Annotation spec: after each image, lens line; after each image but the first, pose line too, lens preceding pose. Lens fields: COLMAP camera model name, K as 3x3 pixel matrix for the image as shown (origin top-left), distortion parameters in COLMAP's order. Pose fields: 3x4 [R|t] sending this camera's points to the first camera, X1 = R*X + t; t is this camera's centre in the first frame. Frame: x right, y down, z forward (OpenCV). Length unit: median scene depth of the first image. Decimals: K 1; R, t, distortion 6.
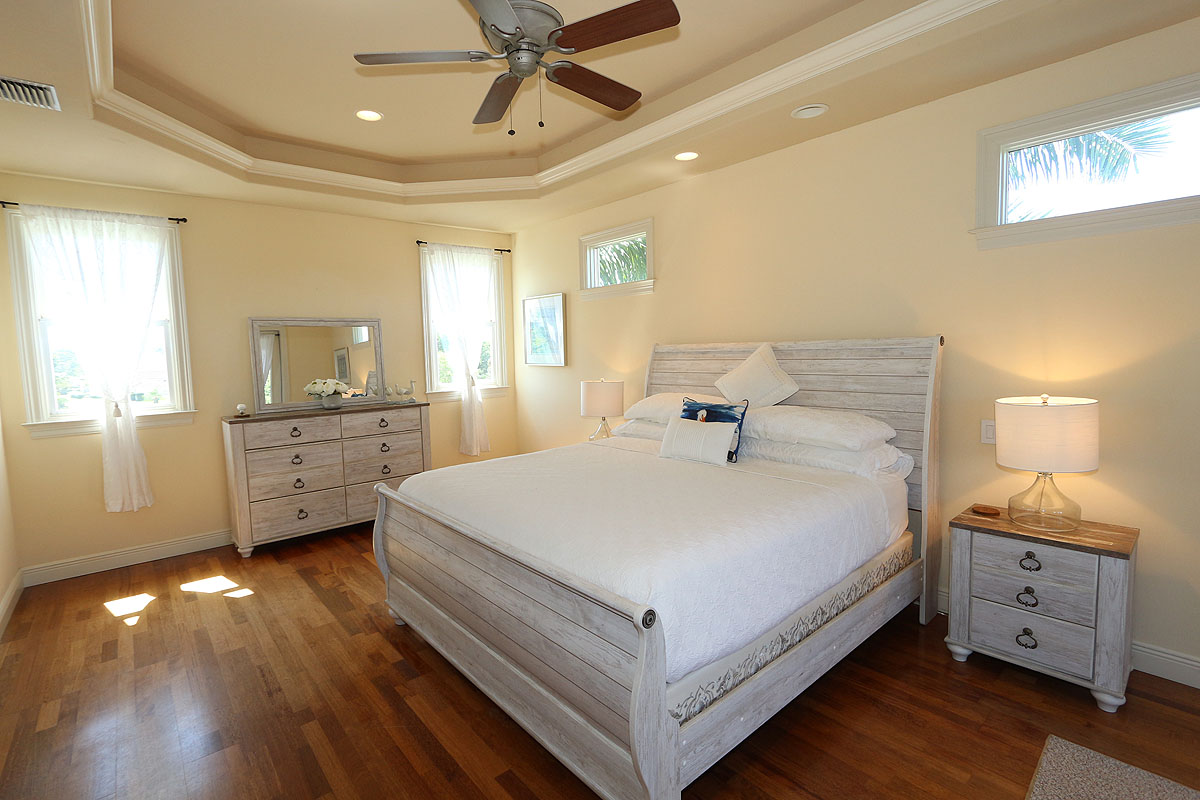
lens RADIAL K [[557.1, 0, 605.7], [0, 557.1, 397.5], [0, 0, 1]] dist [-0.020956, -0.000314]
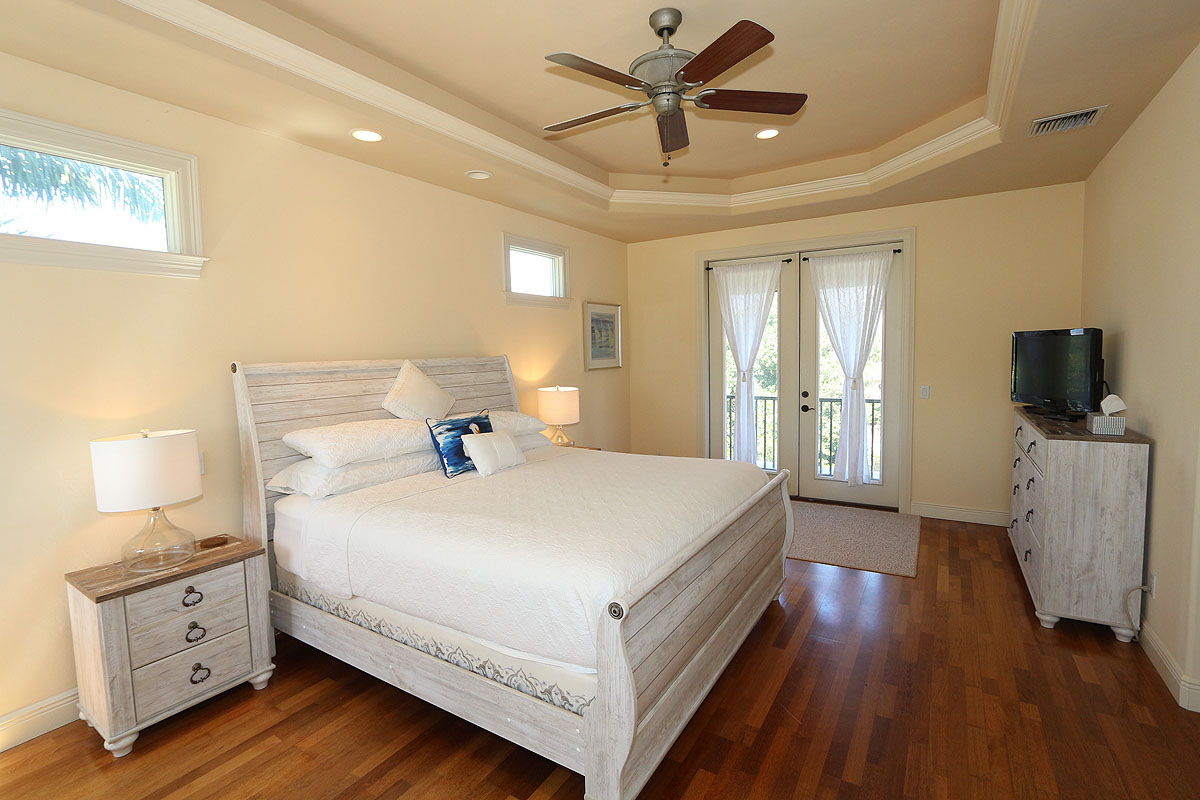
lens RADIAL K [[557.1, 0, 603.7], [0, 557.1, 398.8], [0, 0, 1]] dist [-0.020956, -0.000314]
pose [[-0.296781, -0.024281, 0.954637, -0.768450], [0.138944, 0.987941, 0.068323, -0.048684], [-0.944783, 0.152918, -0.289828, 0.966388]]
